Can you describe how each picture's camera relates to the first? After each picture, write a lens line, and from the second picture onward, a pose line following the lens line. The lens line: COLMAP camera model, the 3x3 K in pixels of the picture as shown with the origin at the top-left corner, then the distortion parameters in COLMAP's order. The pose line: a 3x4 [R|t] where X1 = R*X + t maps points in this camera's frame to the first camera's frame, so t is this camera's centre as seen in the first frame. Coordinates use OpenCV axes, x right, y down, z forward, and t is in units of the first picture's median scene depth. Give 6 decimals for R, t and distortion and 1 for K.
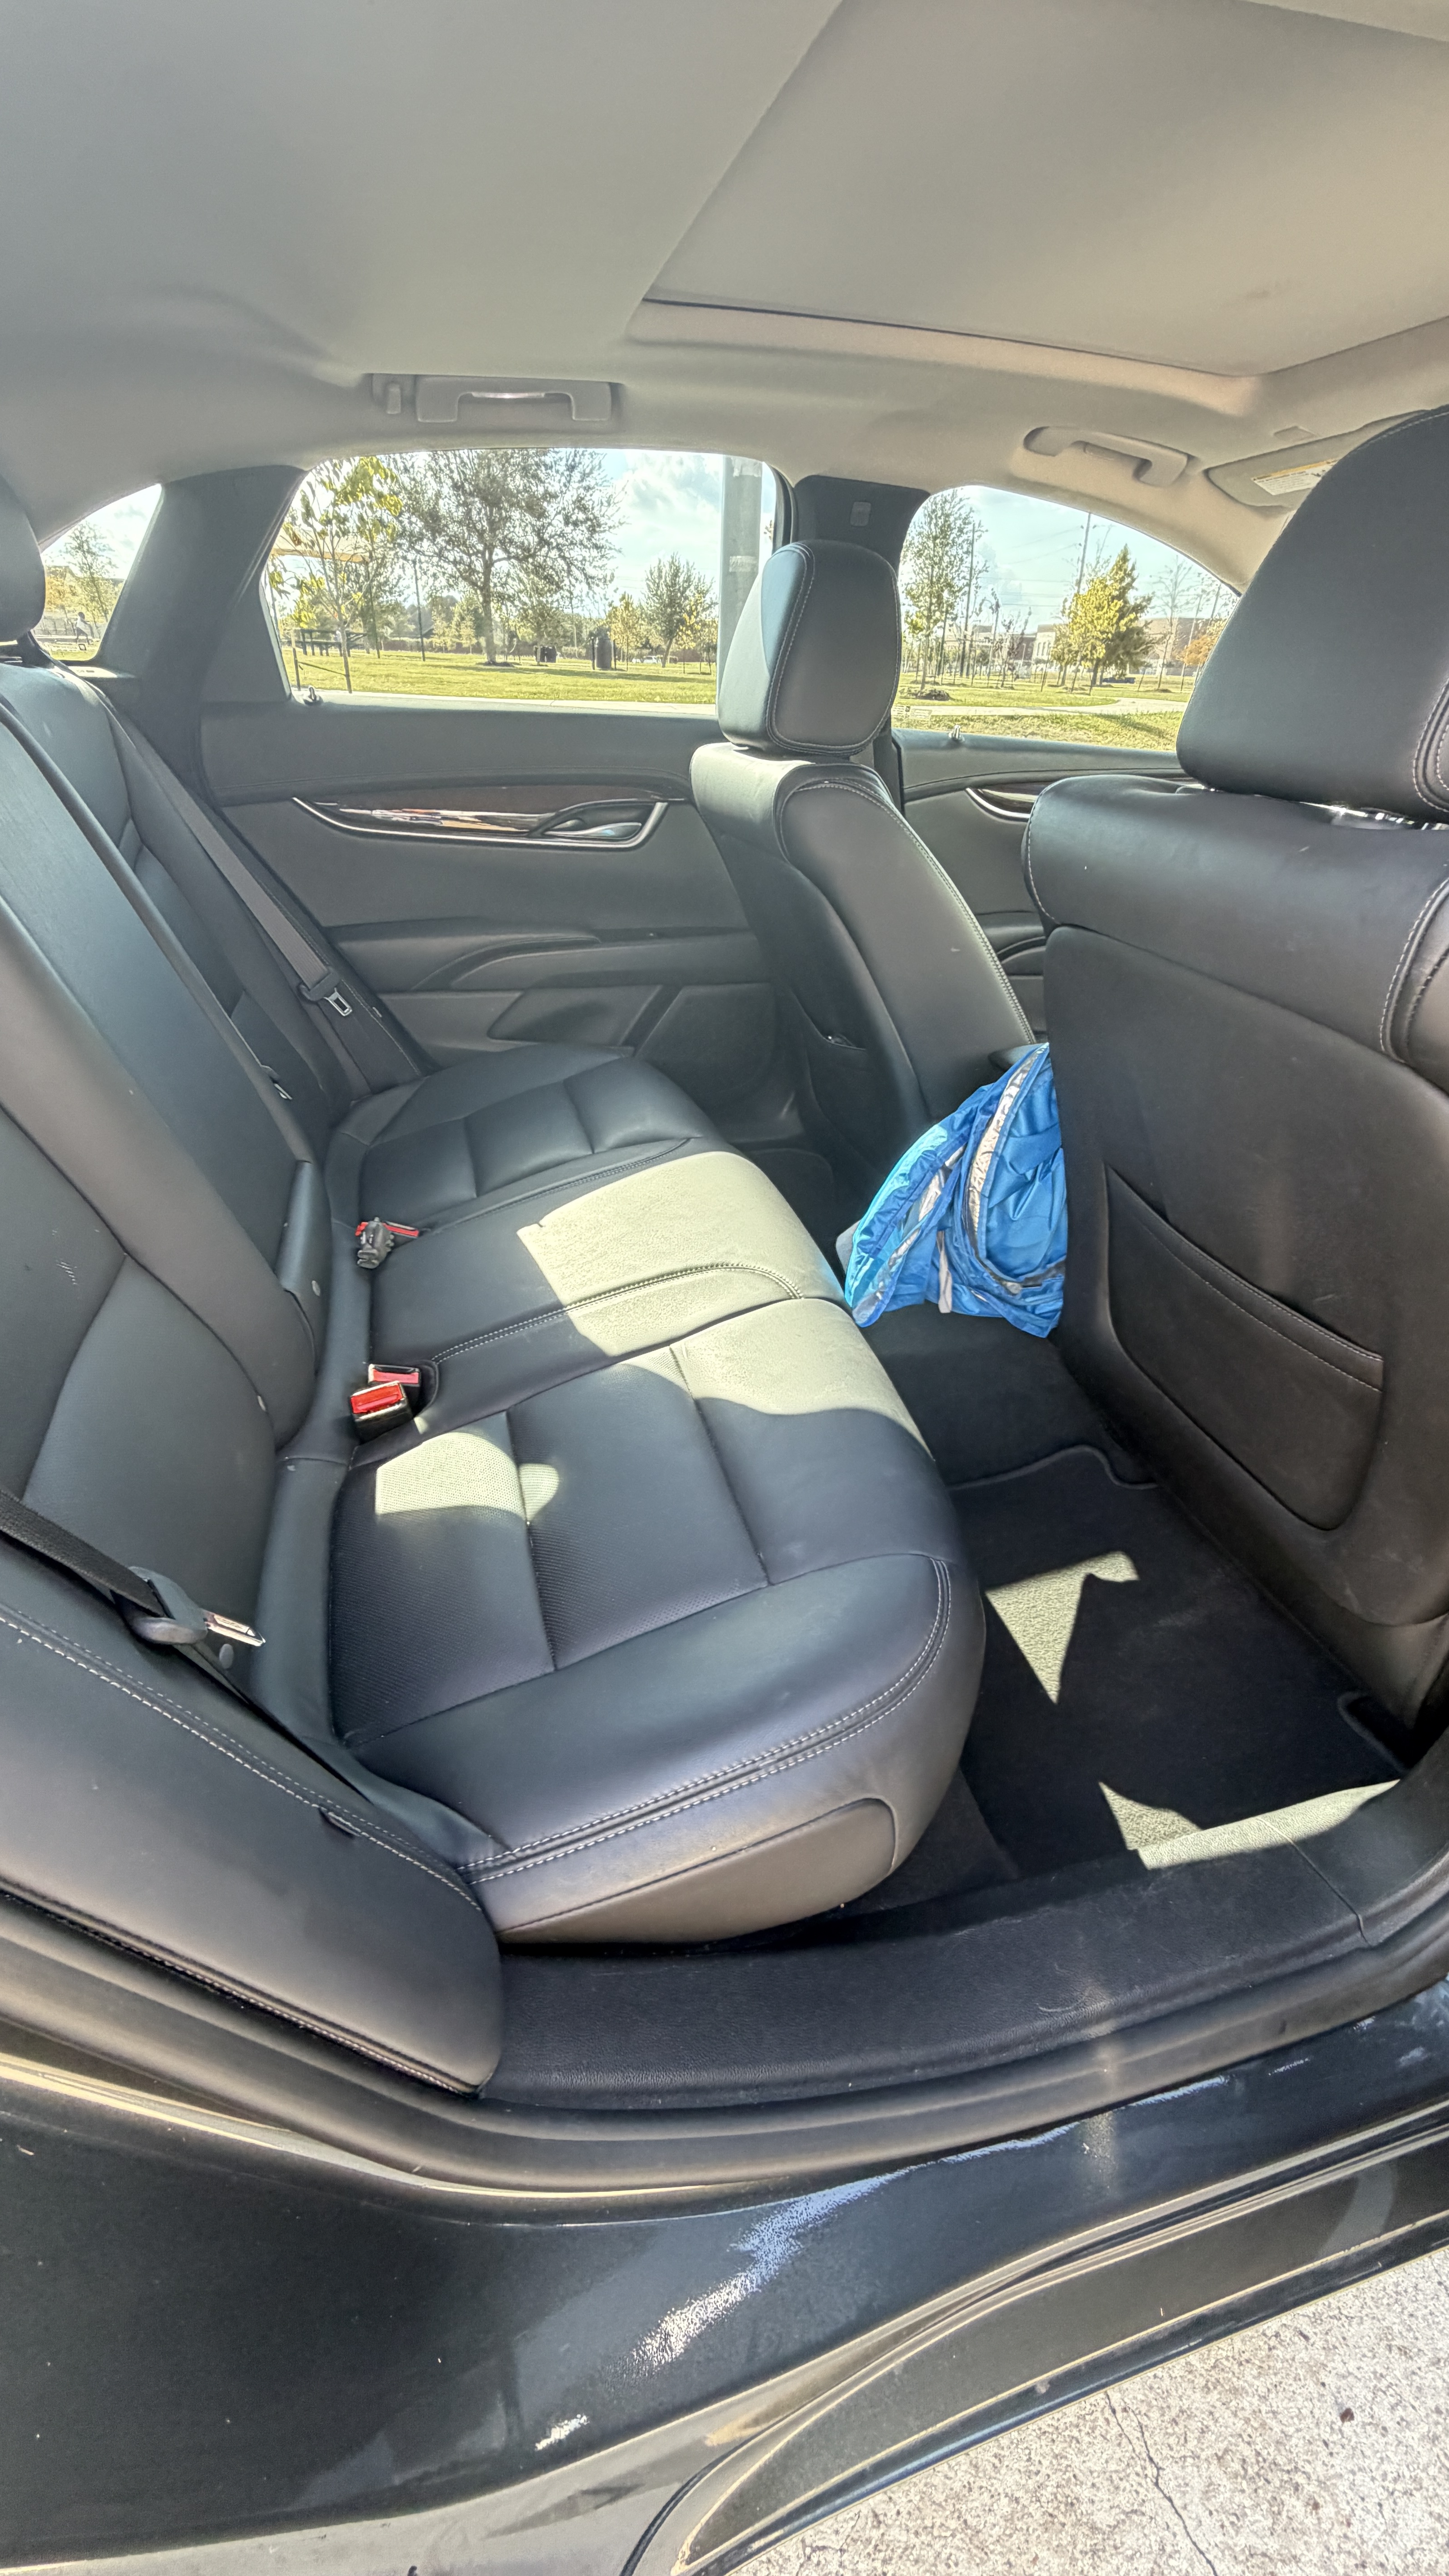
lens RADIAL K [[1027.7, 0, 727.5], [0, 1027.7, 1279.8], [0, 0, 1]] dist [-0.001185, 0.000433]
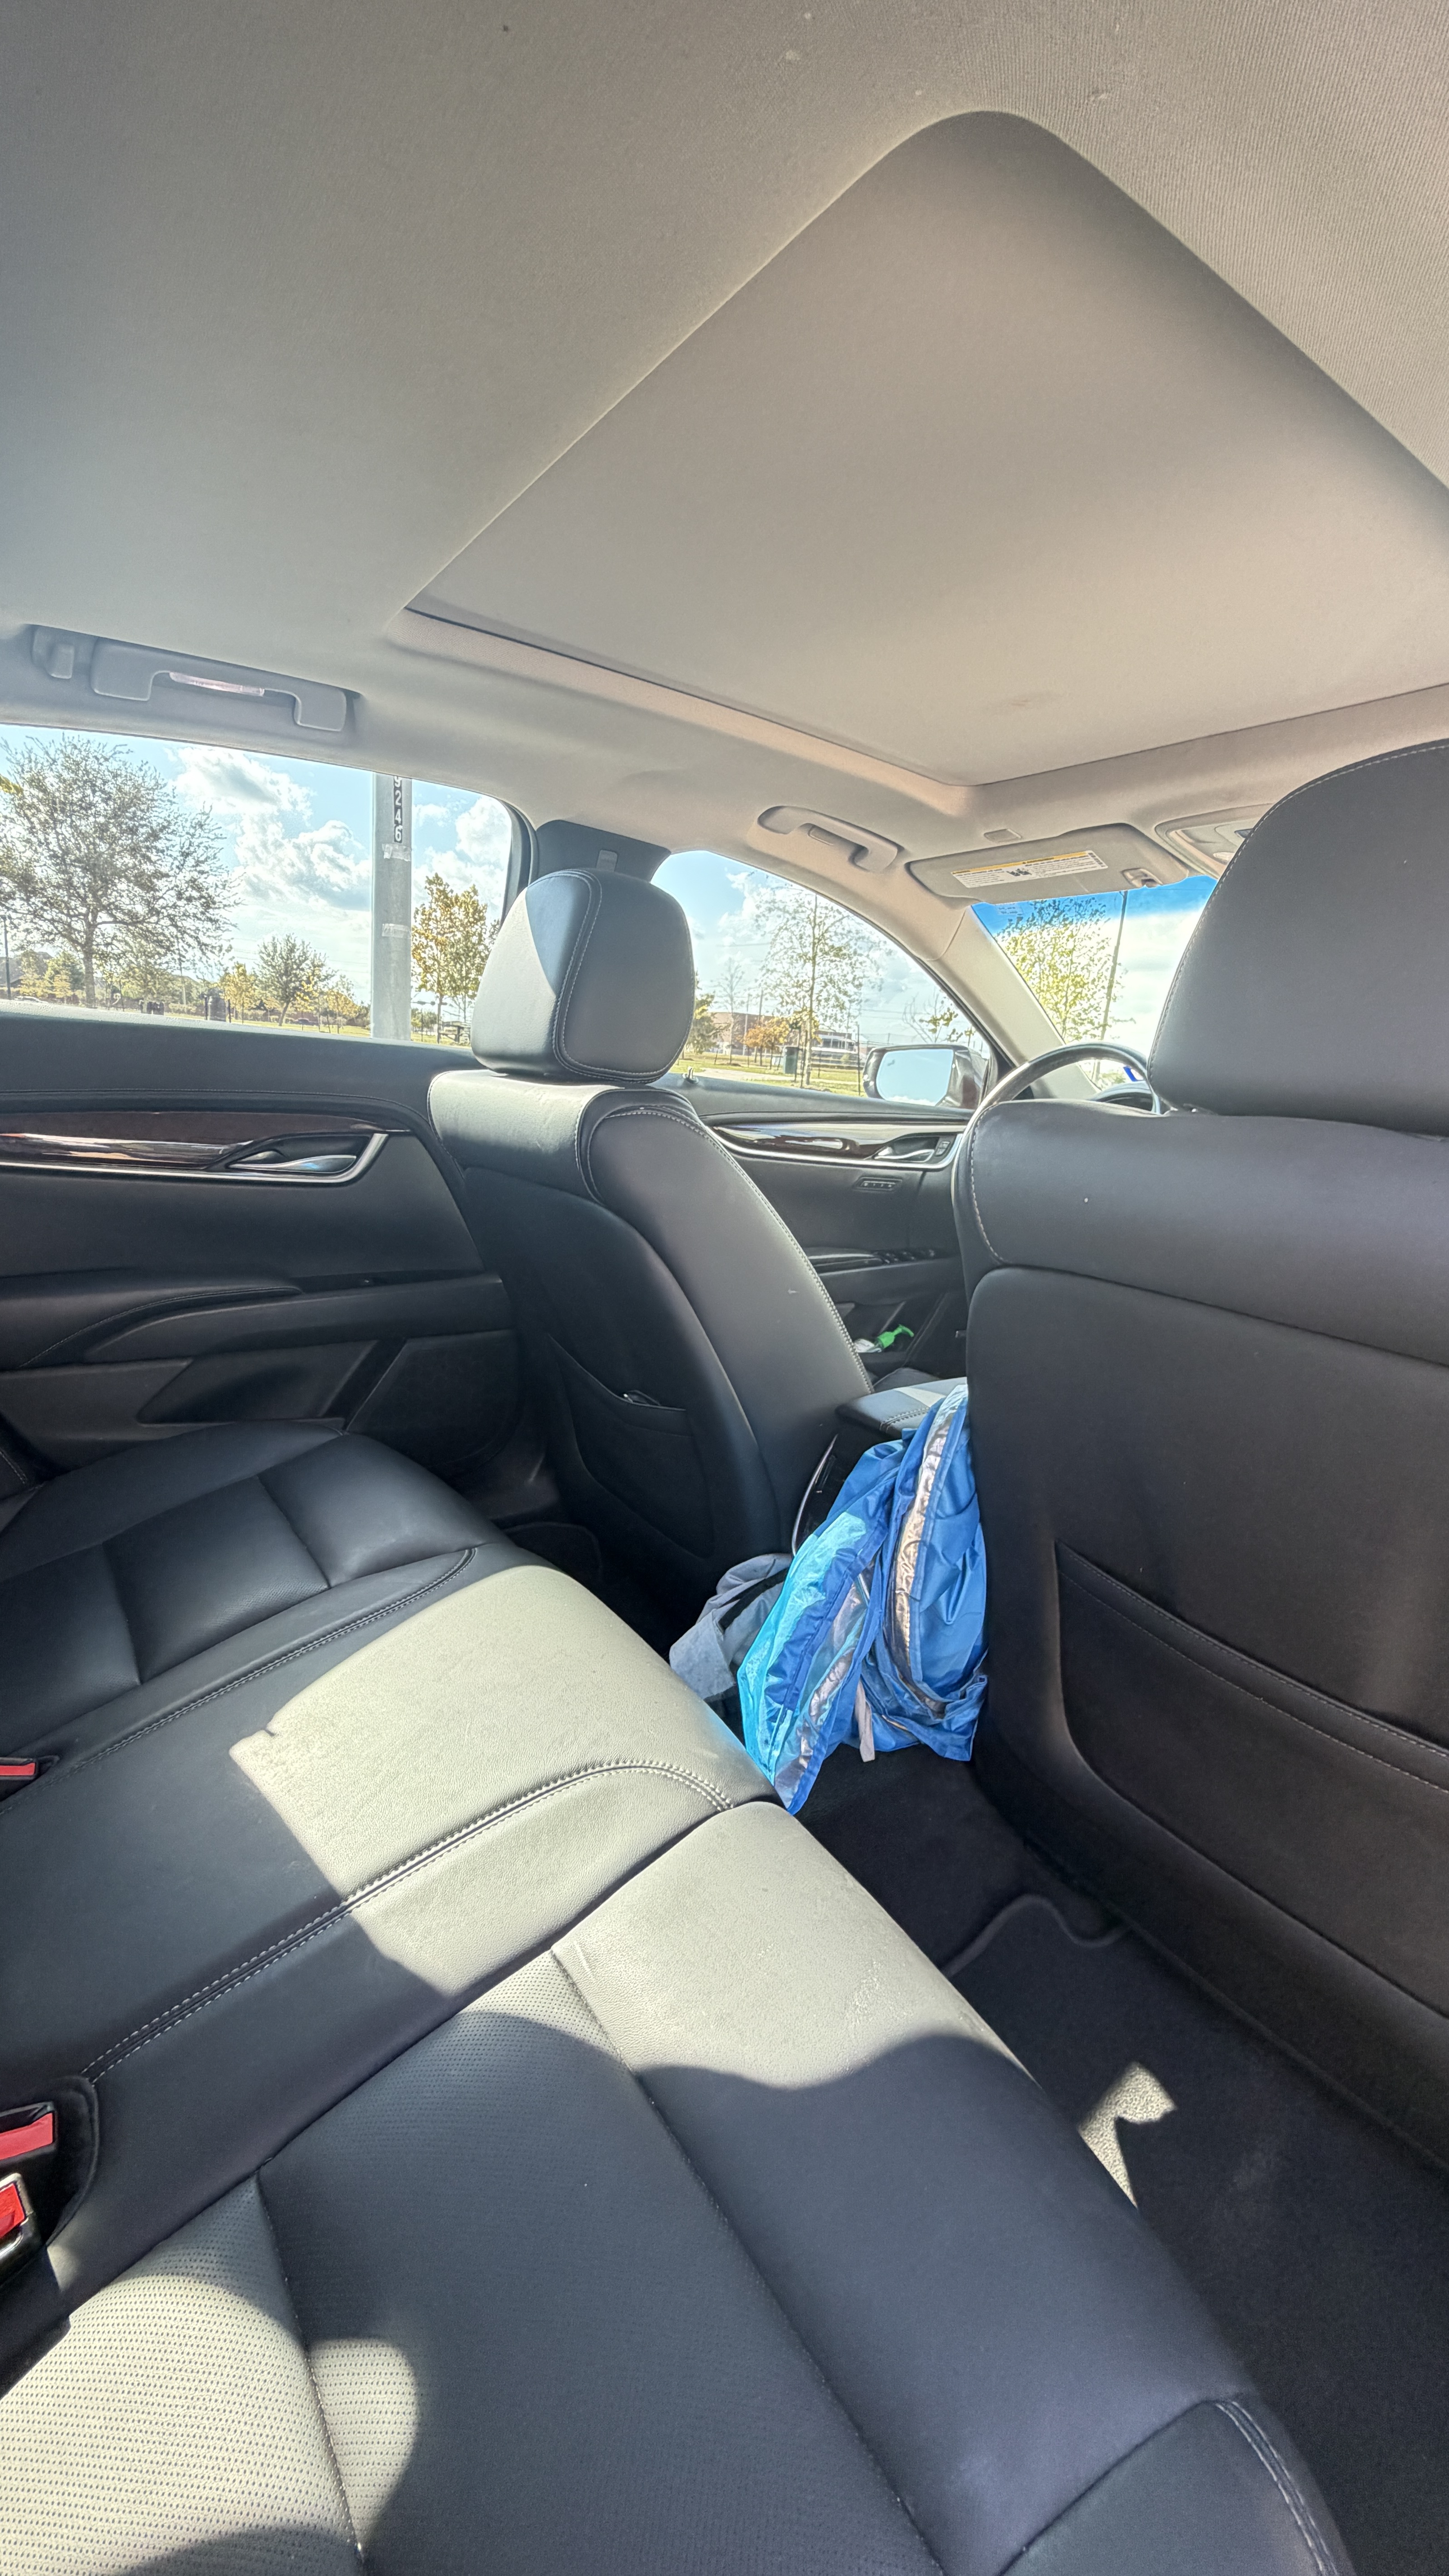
lens RADIAL K [[1027.7, 0, 727.5], [0, 1027.7, 1279.8], [0, 0, 1]] dist [-0.001185, 0.000433]
pose [[0.938727, -0.032899, 0.343089, -0.104944], [0.135325, 0.950679, -0.279101, -0.086292], [-0.316985, 0.308428, 0.896879, 0.215545]]
